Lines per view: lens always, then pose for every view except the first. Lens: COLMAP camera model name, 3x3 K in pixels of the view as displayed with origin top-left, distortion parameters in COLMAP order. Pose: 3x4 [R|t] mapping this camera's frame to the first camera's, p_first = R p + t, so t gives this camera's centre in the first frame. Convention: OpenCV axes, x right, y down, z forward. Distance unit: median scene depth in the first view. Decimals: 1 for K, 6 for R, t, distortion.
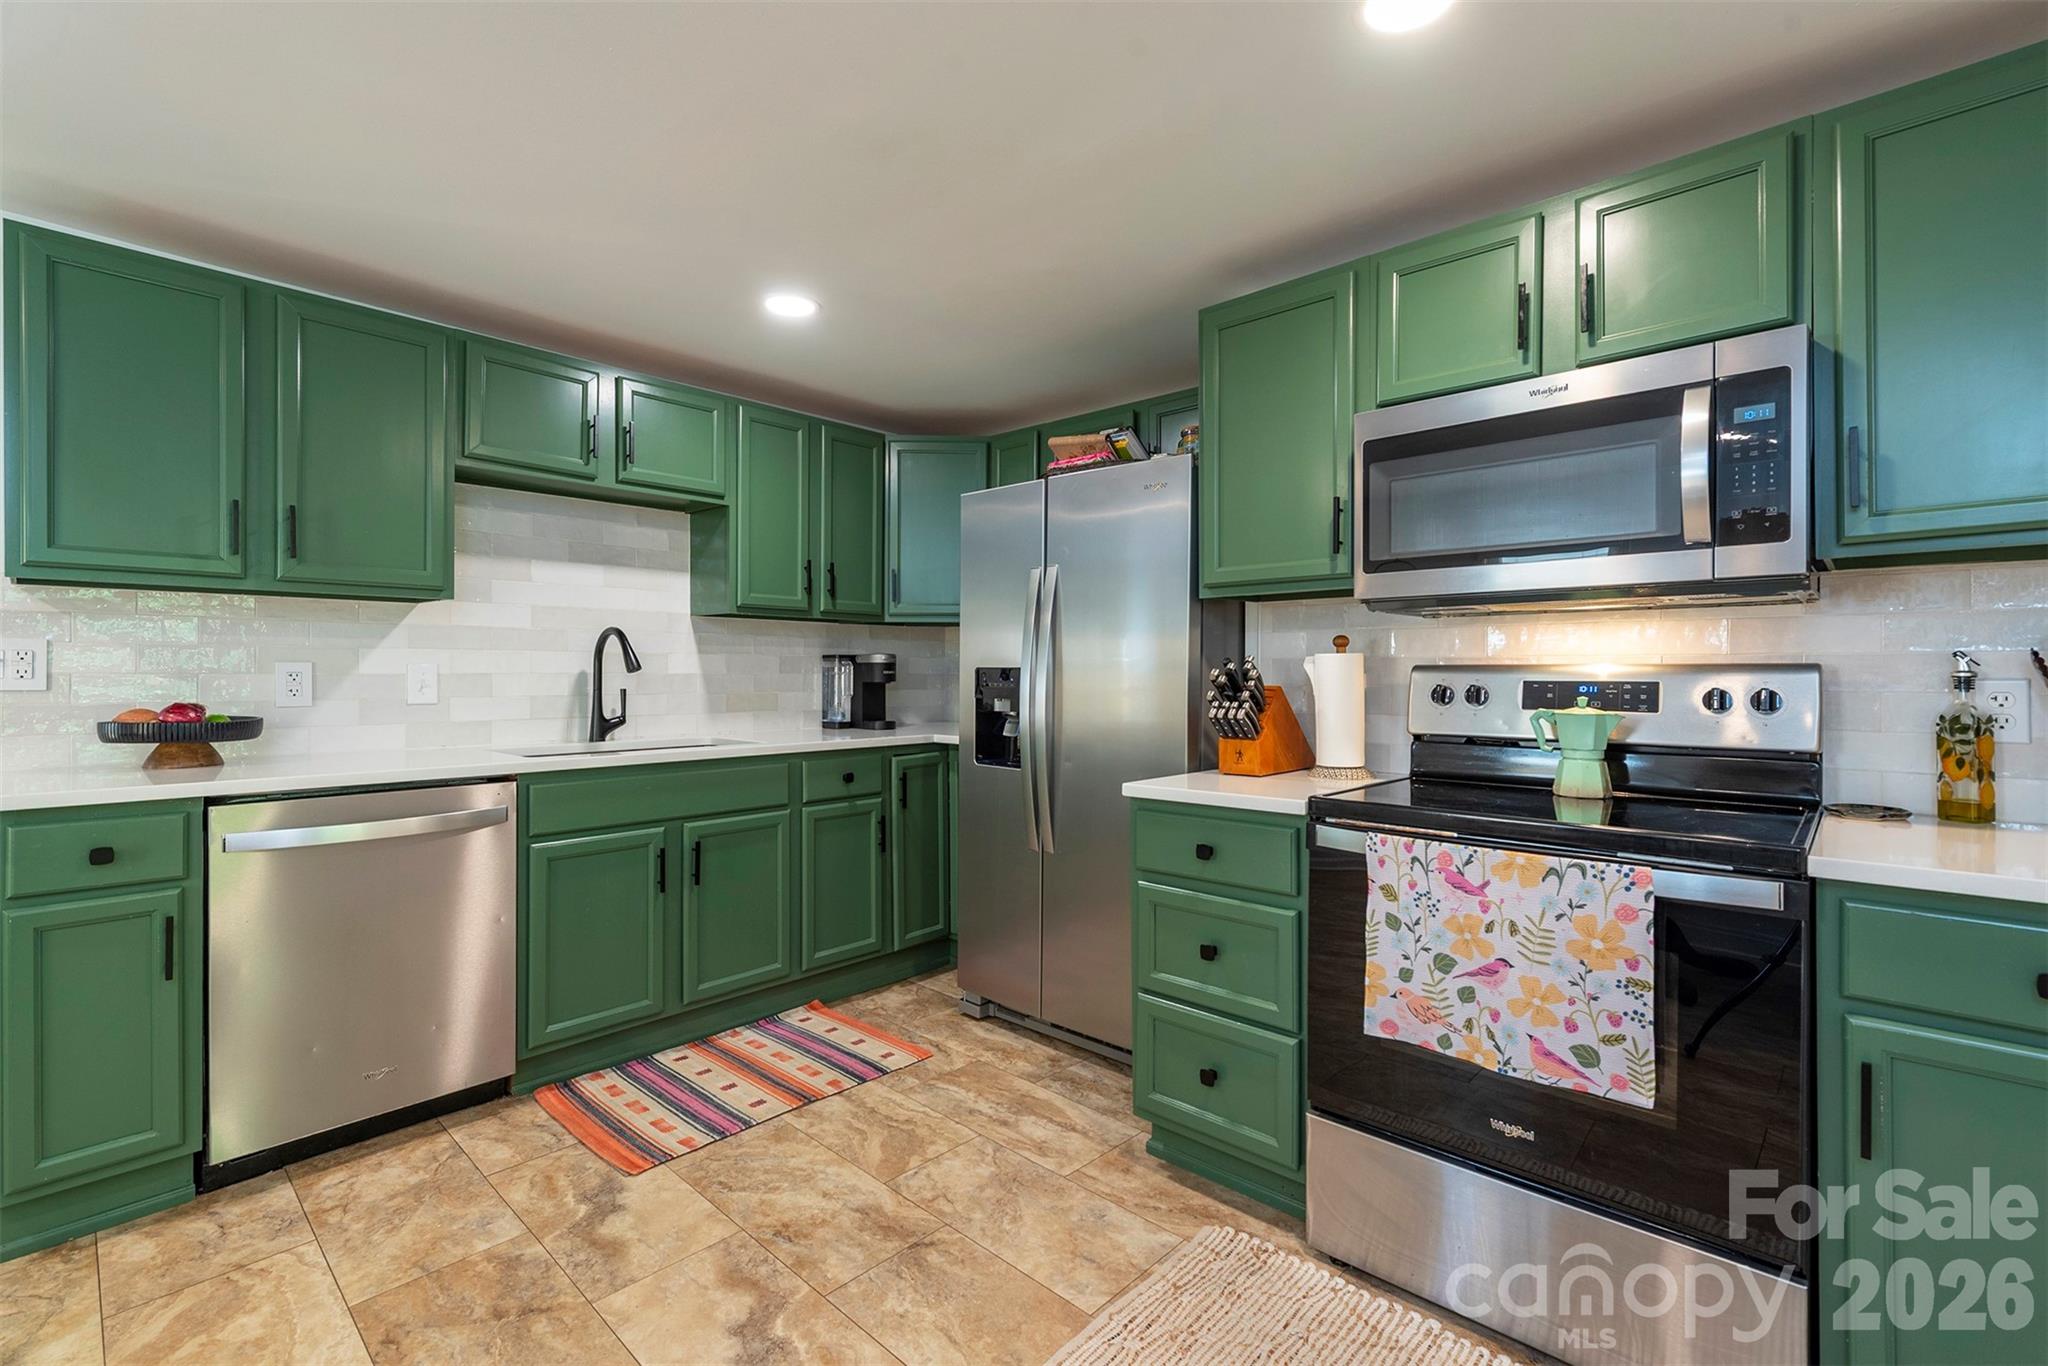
lens RADIAL K [[914.0, 0, 1031.8], [0, 914.0, 675.5], [0, 0, 1]] dist [0.013479, -0.004944]
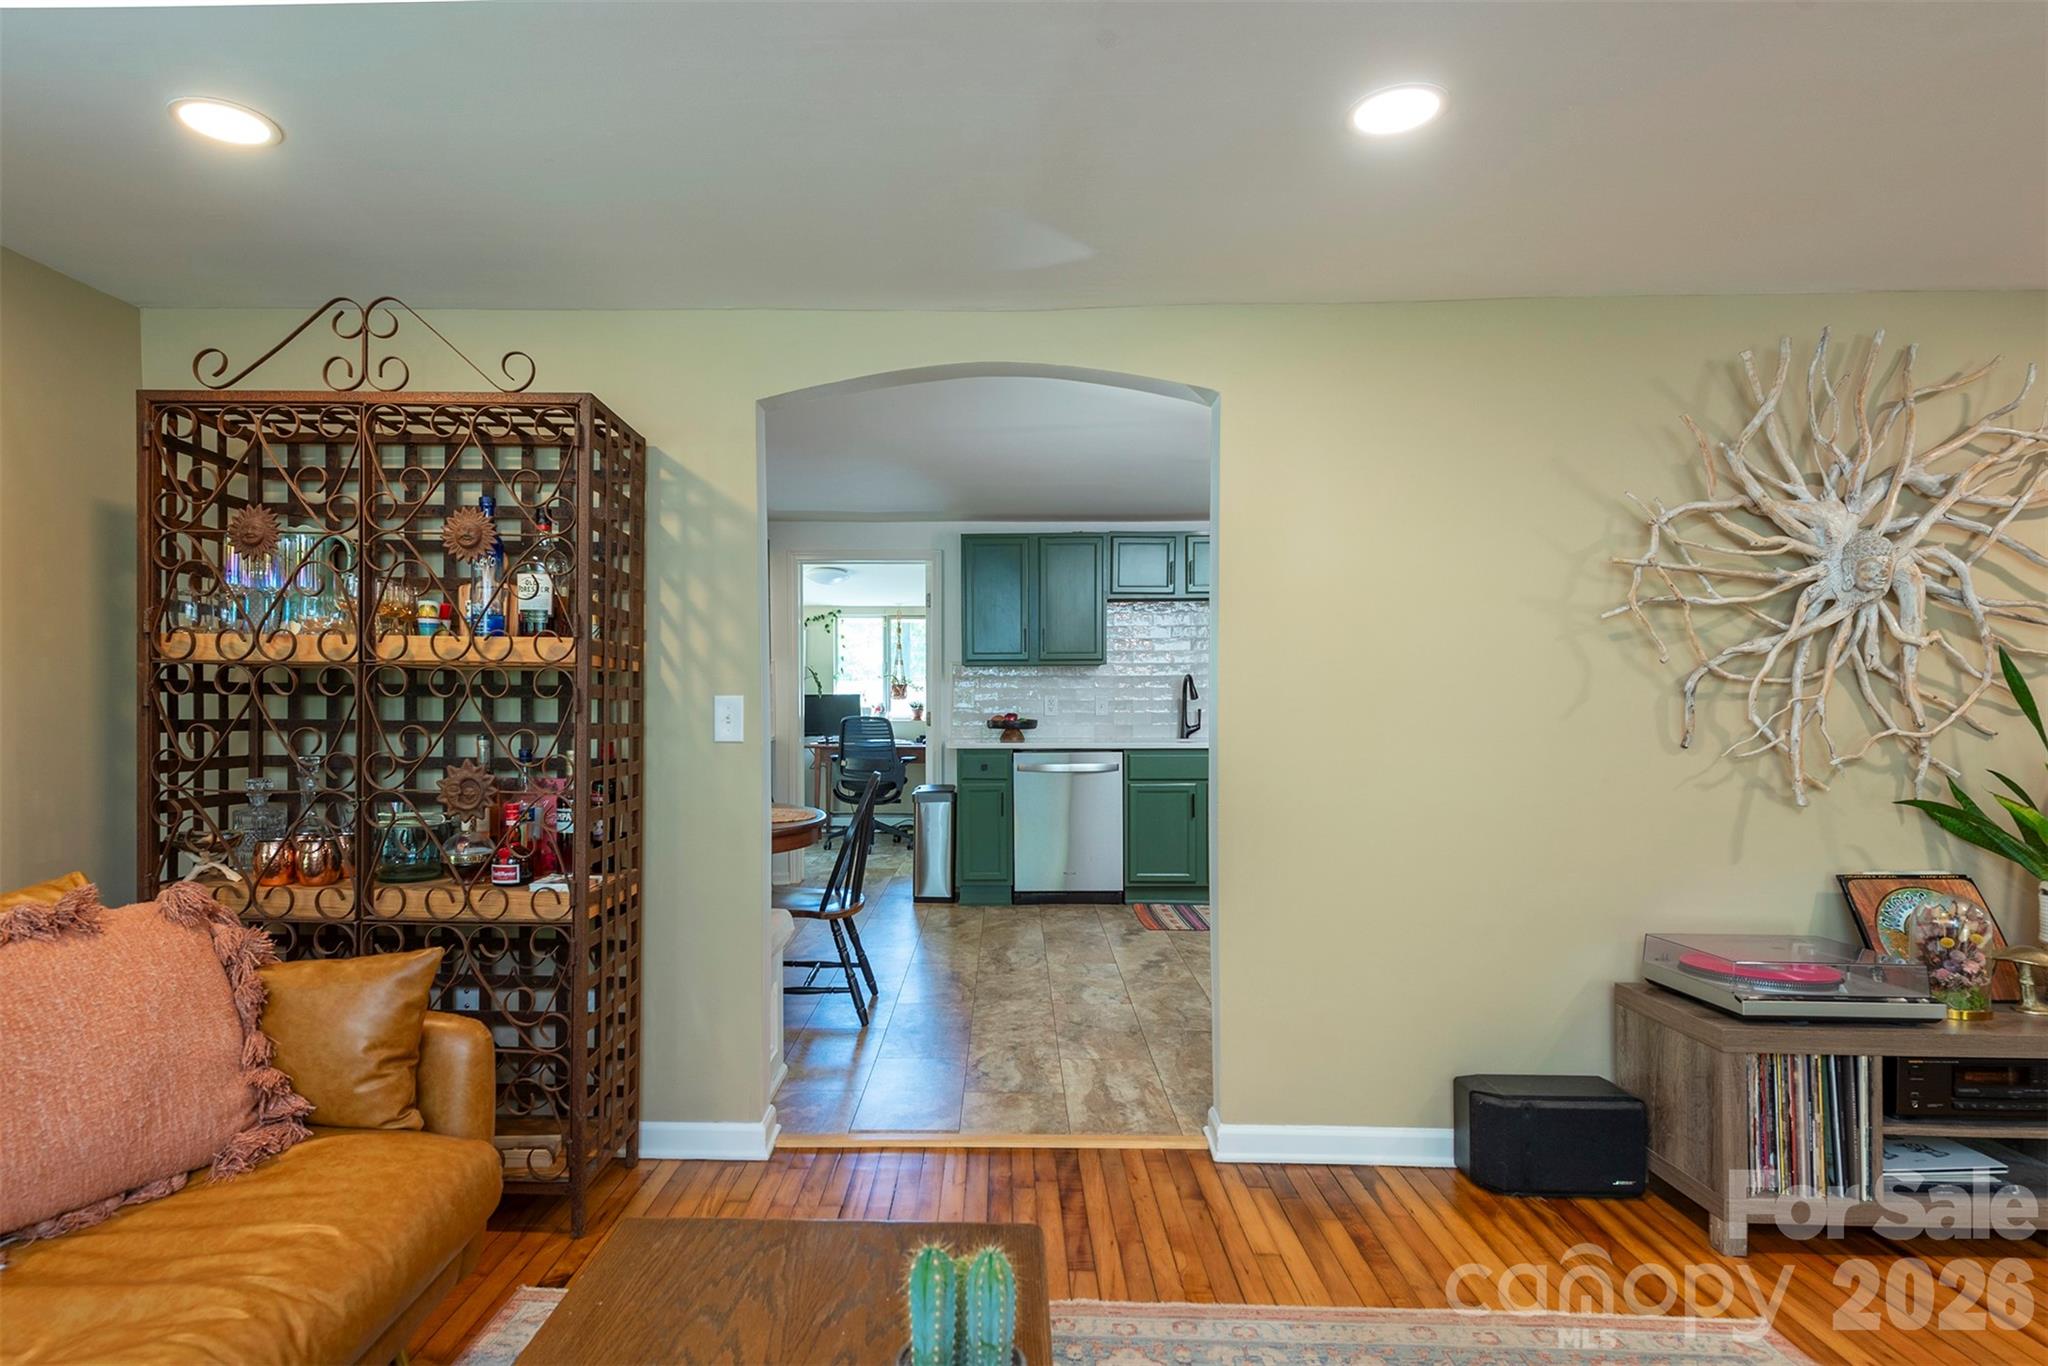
lens RADIAL K [[1070.0, 0, 996.3], [0, 1070.0, 729.2], [0, 0, 1]] dist [0.001722, 0.002242]
pose [[0.664115, 0.020717, -0.747343, 1.066363], [0.002446, 0.999550, 0.029882, -0.010826], [0.747626, -0.021673, 0.663766, -0.829687]]
